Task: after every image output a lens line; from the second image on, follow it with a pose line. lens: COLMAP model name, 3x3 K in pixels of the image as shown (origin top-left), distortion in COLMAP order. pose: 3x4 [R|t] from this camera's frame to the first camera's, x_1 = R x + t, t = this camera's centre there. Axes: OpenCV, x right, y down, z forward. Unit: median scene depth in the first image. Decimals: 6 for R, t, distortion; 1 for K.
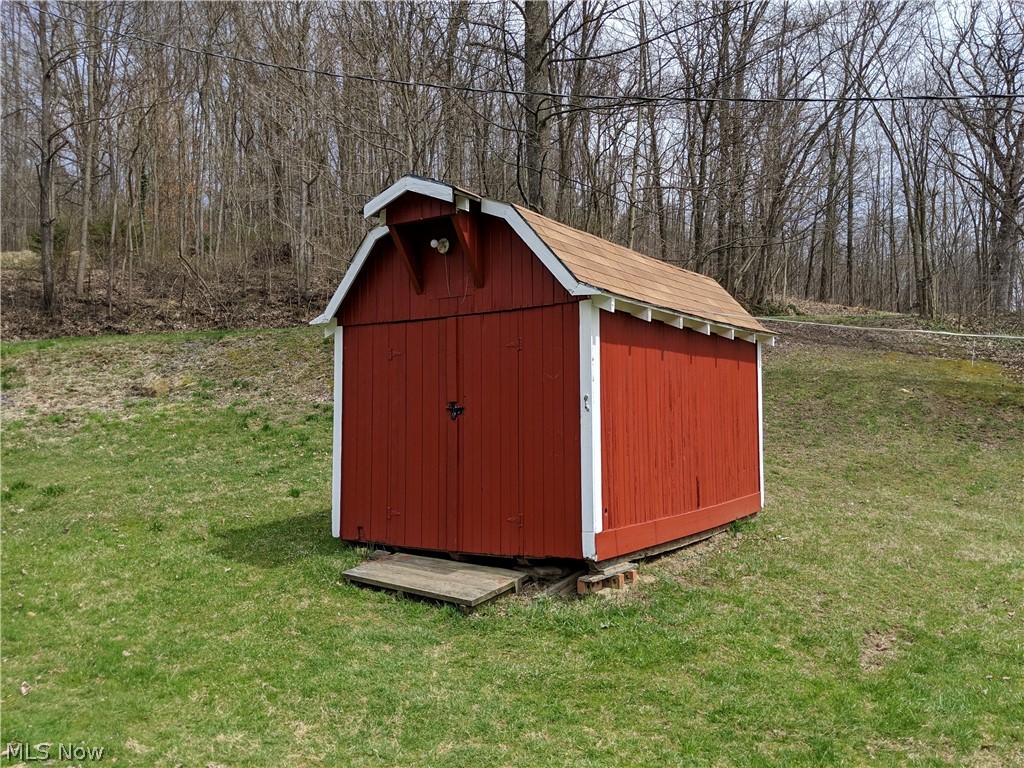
lens RADIAL K [[812.0, 0, 509.4], [0, 812.0, 381.4], [0, 0, 1]] dist [0.011514, -0.011539]
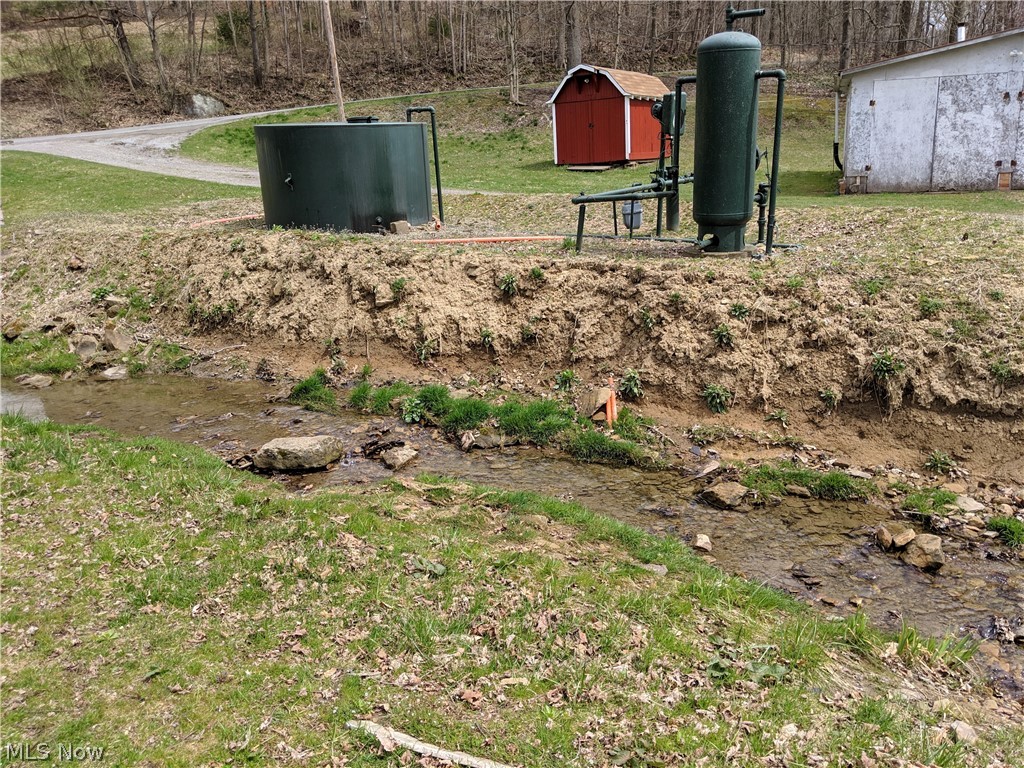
lens RADIAL K [[812.0, 0, 511.9], [0, 812.0, 388.4], [0, 0, 1]] dist [0.011514, -0.011539]
pose [[0.995142, -0.076674, 0.061748, -0.774912], [0.052643, 0.944466, 0.324364, -0.059753], [-0.083189, -0.319538, 0.943915, -3.032794]]
